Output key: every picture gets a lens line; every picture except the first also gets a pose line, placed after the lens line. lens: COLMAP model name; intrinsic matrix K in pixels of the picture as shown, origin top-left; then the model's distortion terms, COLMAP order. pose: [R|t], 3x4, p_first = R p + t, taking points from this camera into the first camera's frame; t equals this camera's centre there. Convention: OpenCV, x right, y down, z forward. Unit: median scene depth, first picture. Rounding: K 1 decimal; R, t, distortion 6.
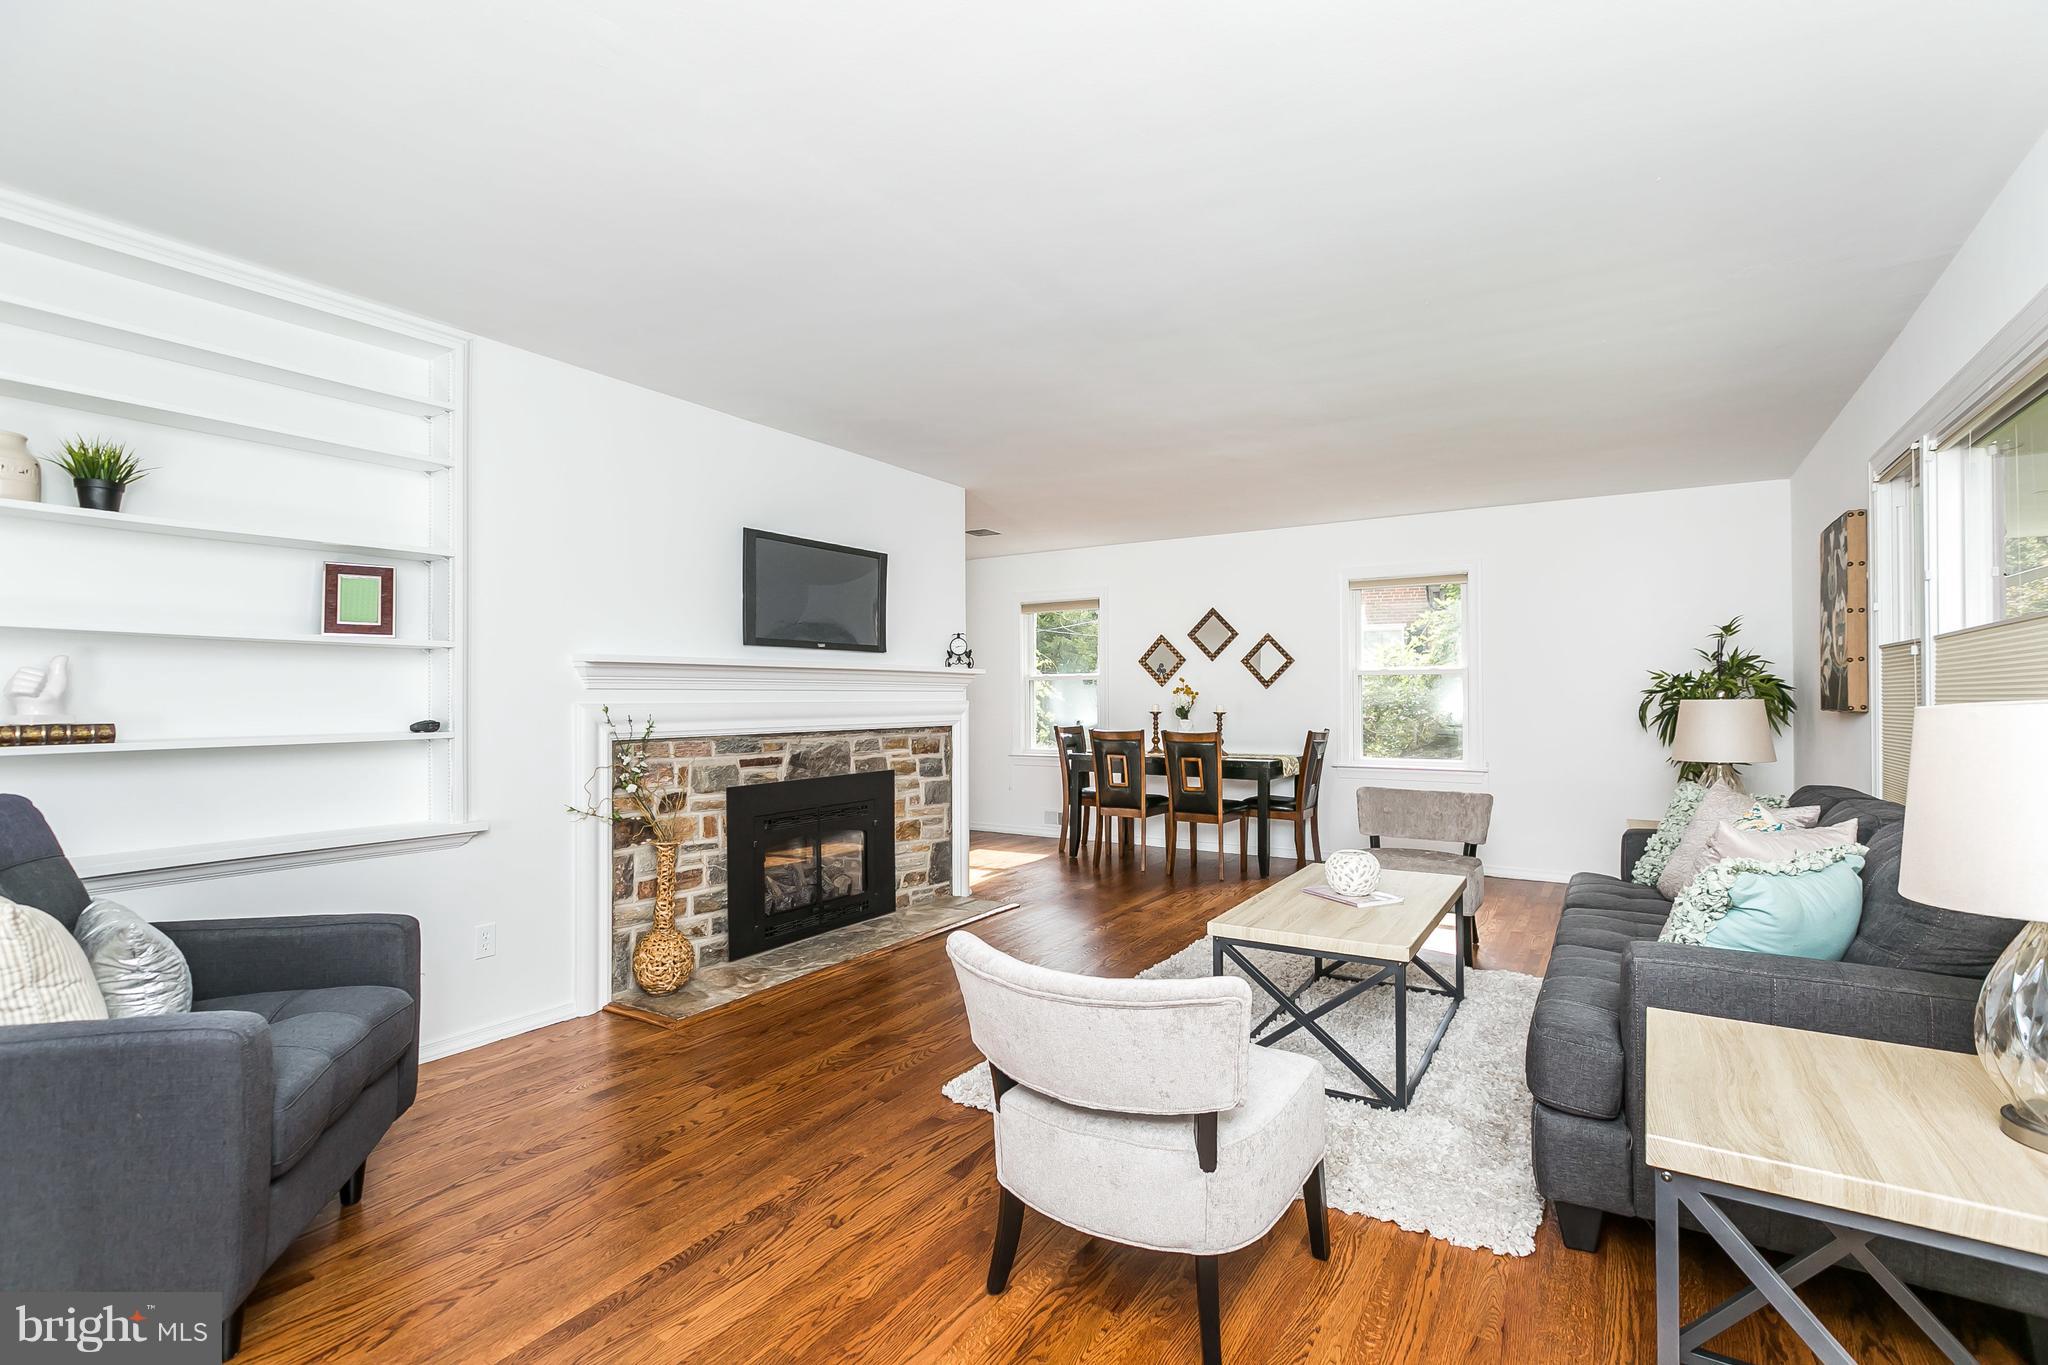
lens RADIAL K [[916.4, 0, 1023.9], [0, 916.4, 666.1], [0, 0, 1]] dist [-0.001513, 0.000023]
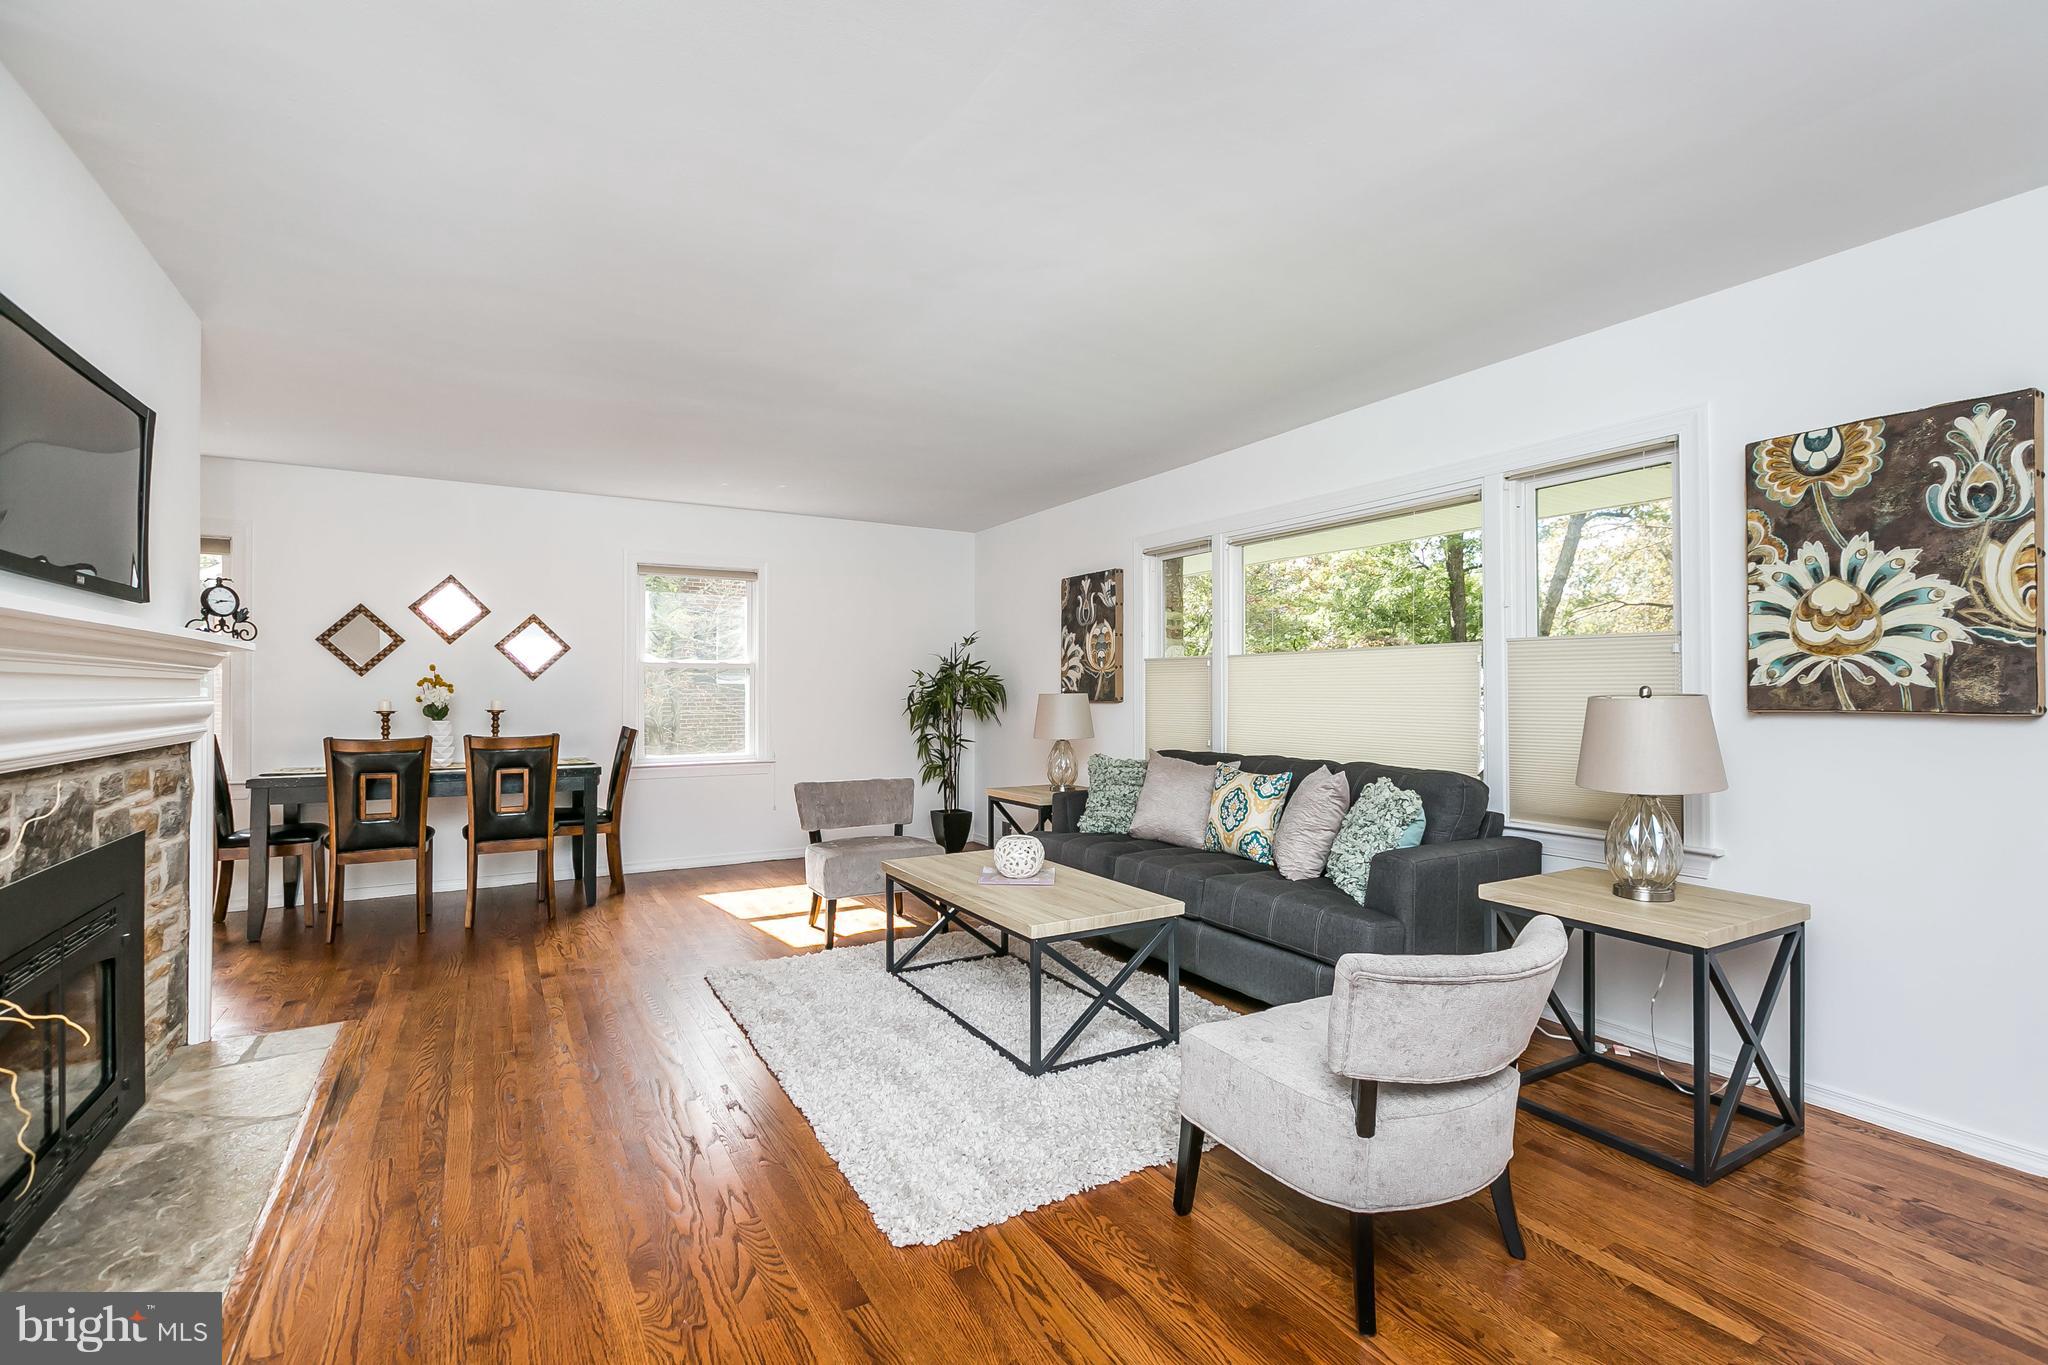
lens RADIAL K [[915.3, 0, 1024.0], [0, 915.3, 682.5], [0, 0, 1]] dist [-0.001735, -0.000018]
pose [[0.461953, 0.010000, 0.886848, -0.297533], [-0.032247, 0.999465, 0.005528, 0.008670], [-0.886318, -0.031152, 0.462028, 0.262059]]
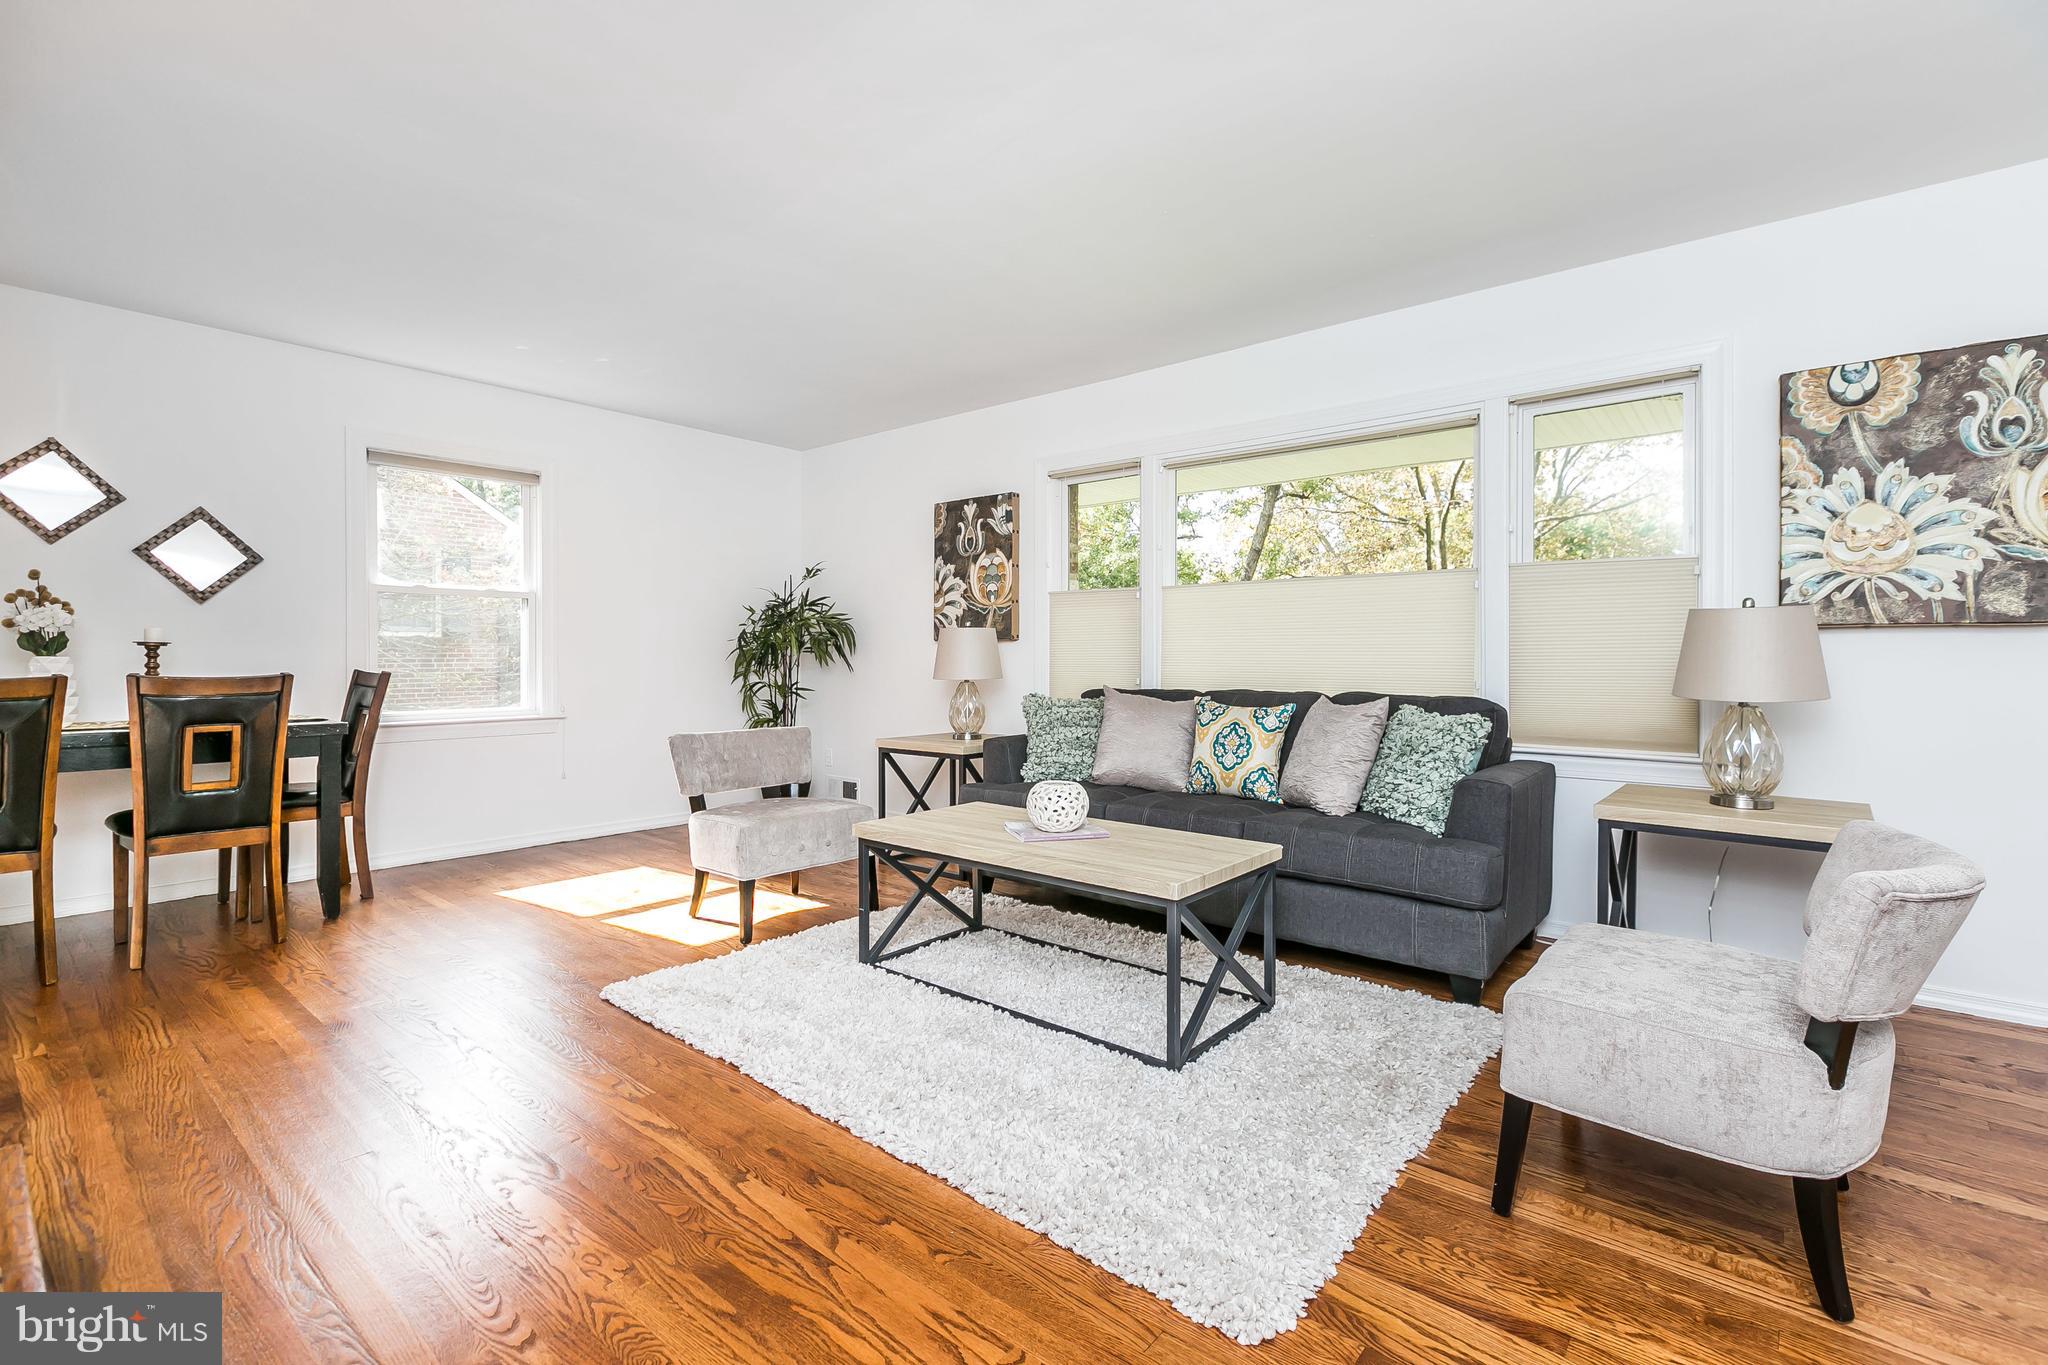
lens RADIAL K [[916.4, 0, 1023.9], [0, 916.4, 666.1], [0, 0, 1]] dist [-0.001513, 0.000023]
pose [[0.136916, -0.006653, 0.990560, -0.260639], [-0.037814, 0.999213, 0.011938, 0.042528], [-0.989861, -0.039092, 0.136557, 0.474736]]
